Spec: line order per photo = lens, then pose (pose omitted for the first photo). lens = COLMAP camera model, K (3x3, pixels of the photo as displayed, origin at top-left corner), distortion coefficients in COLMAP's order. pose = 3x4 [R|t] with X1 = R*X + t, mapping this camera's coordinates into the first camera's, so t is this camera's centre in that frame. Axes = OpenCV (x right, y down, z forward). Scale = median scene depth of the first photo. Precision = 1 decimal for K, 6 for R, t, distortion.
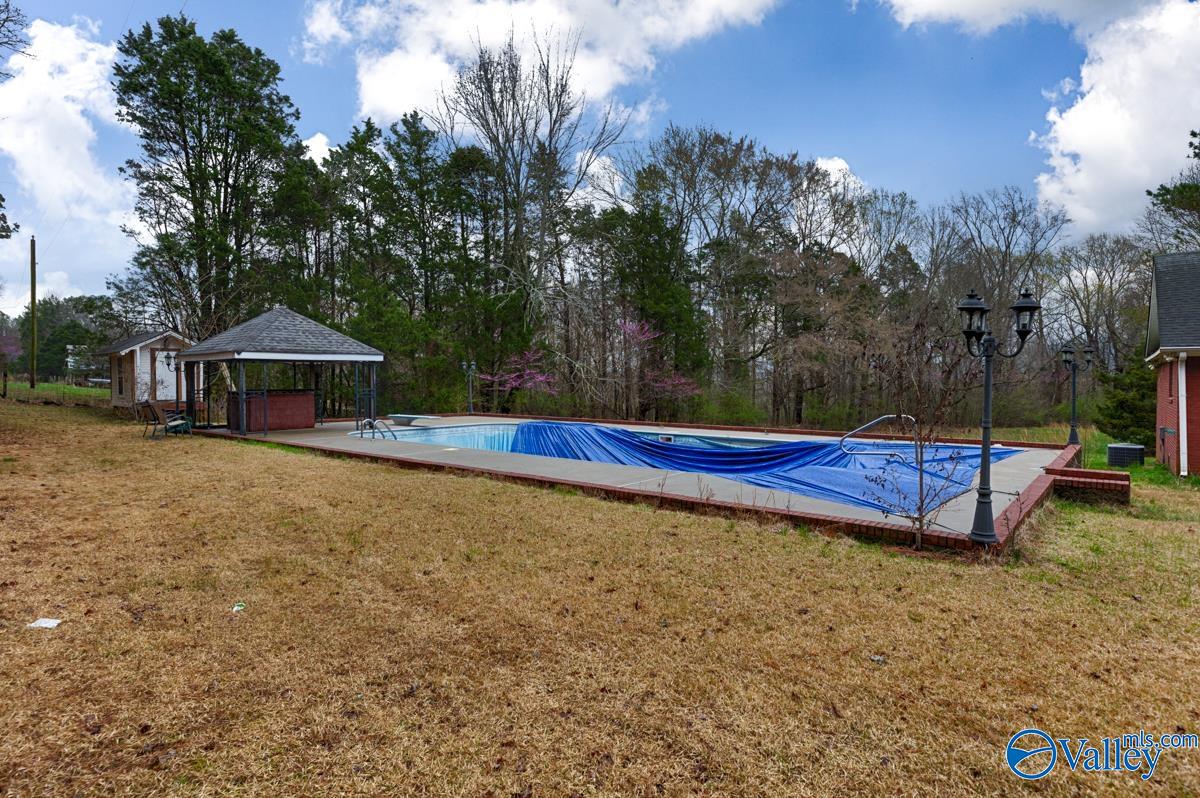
lens RADIAL K [[643.5, 0, 600.0], [0, 643.5, 399.0], [0, 0, 1]] dist [-0.000112, -0.000454]
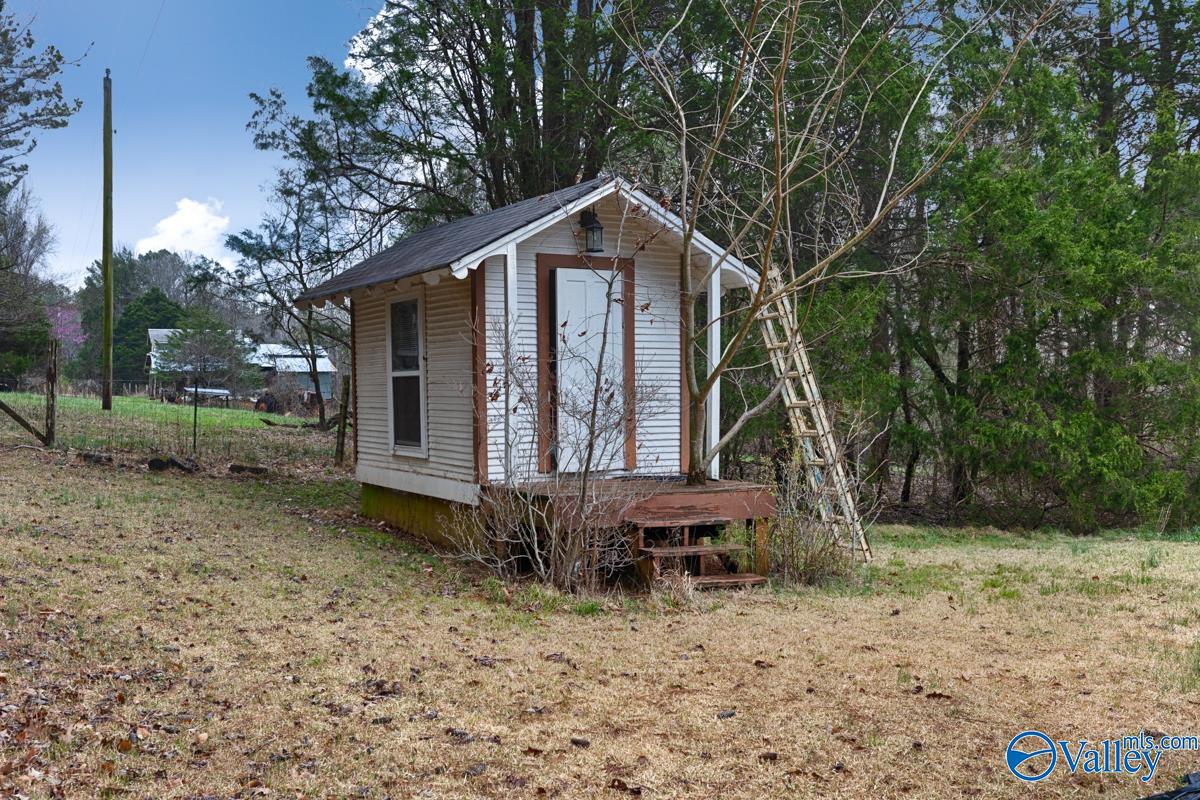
lens RADIAL K [[1205.9, 0, 600.0], [0, 1205.9, 400.0], [0, 0, 1]] dist [0.002130, 0.003582]
pose [[0.947857, -0.000347, -0.318697, -0.291446], [-0.006103, 0.999796, -0.019241, -0.009147], [0.318639, 0.020183, 0.947661, 0.318428]]
